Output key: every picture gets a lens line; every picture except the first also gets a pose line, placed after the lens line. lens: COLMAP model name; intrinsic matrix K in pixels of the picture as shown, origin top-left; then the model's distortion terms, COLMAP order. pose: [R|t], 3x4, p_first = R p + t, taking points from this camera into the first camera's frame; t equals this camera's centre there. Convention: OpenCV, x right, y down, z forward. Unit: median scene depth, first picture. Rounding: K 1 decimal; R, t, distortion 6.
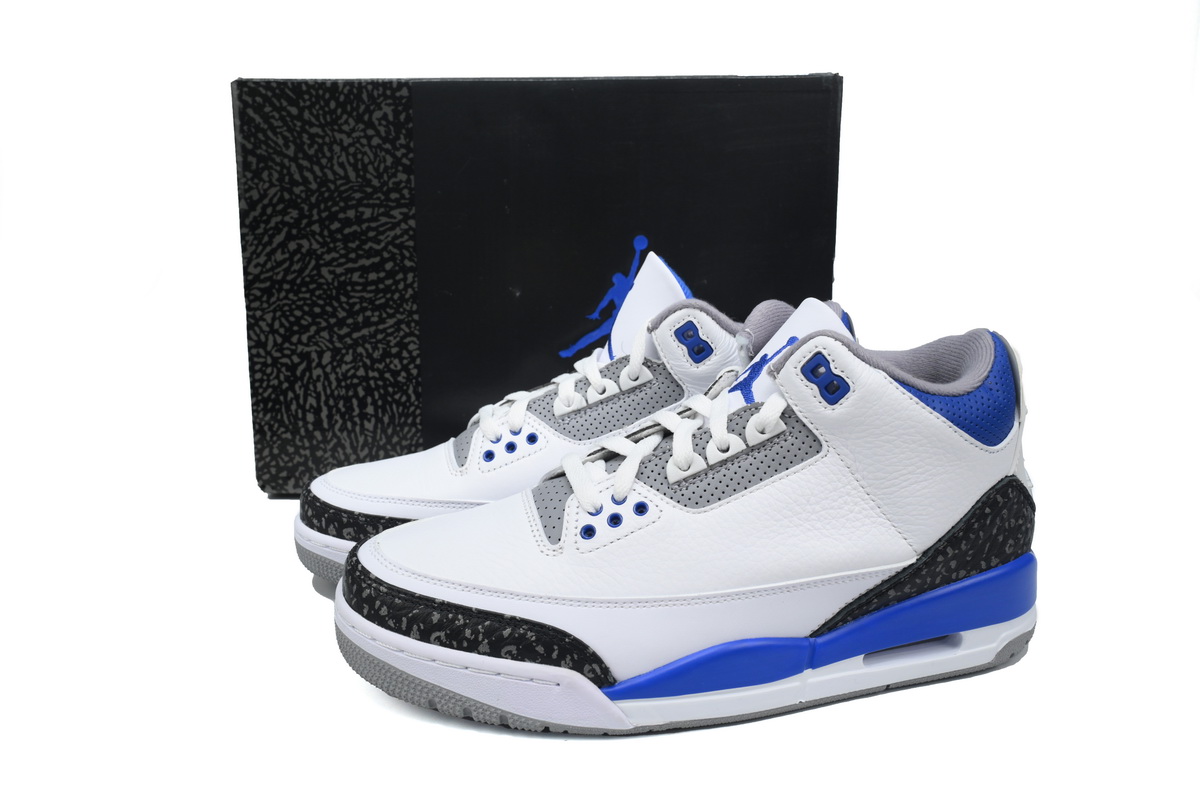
lens RADIAL K [[907.2, 0, 600.1], [0, 907.2, 400.4], [0, 0, 1]] dist [0.002394, -0.001700]
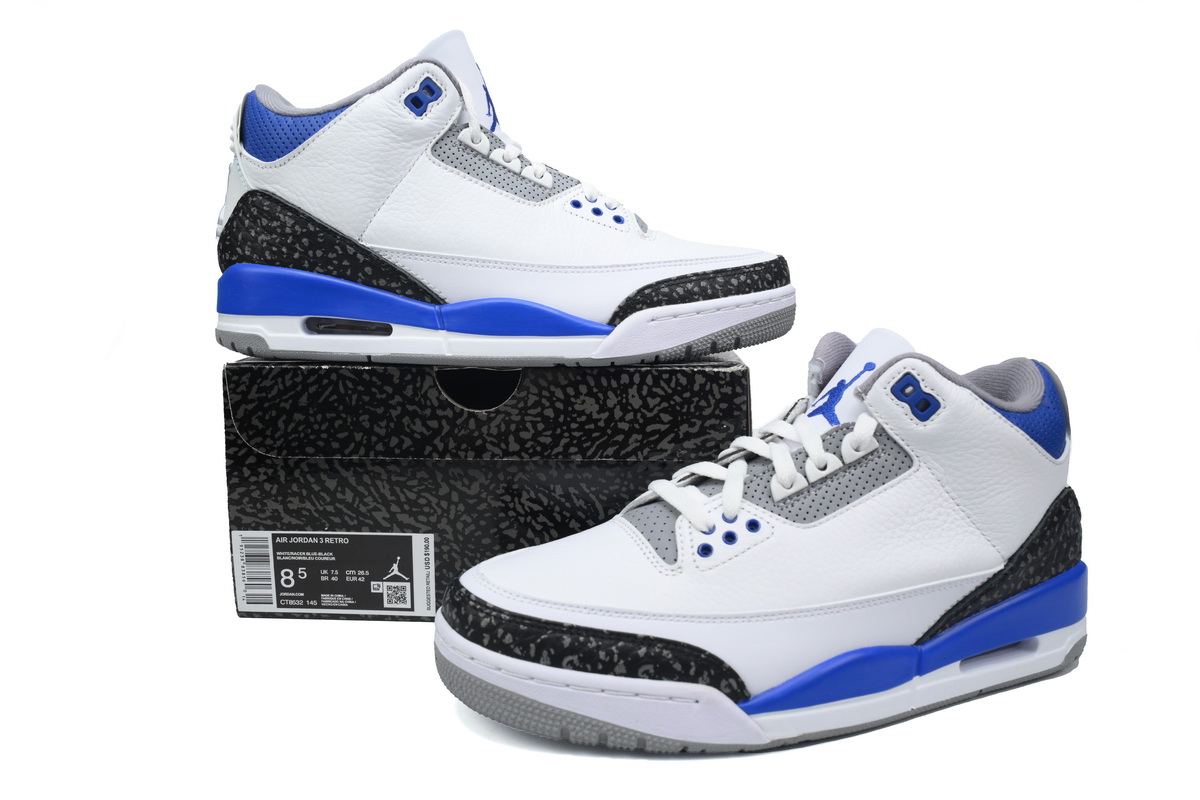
lens RADIAL K [[907.2, 0, 591.5], [0, 907.2, 402.8], [0, 0, 1]] dist [0.002394, -0.001700]
pose [[0.988495, -0.011798, 0.150795, -0.289158], [0.025878, 0.995445, -0.091754, 0.070576], [-0.149025, 0.094600, 0.984298, 0.005767]]
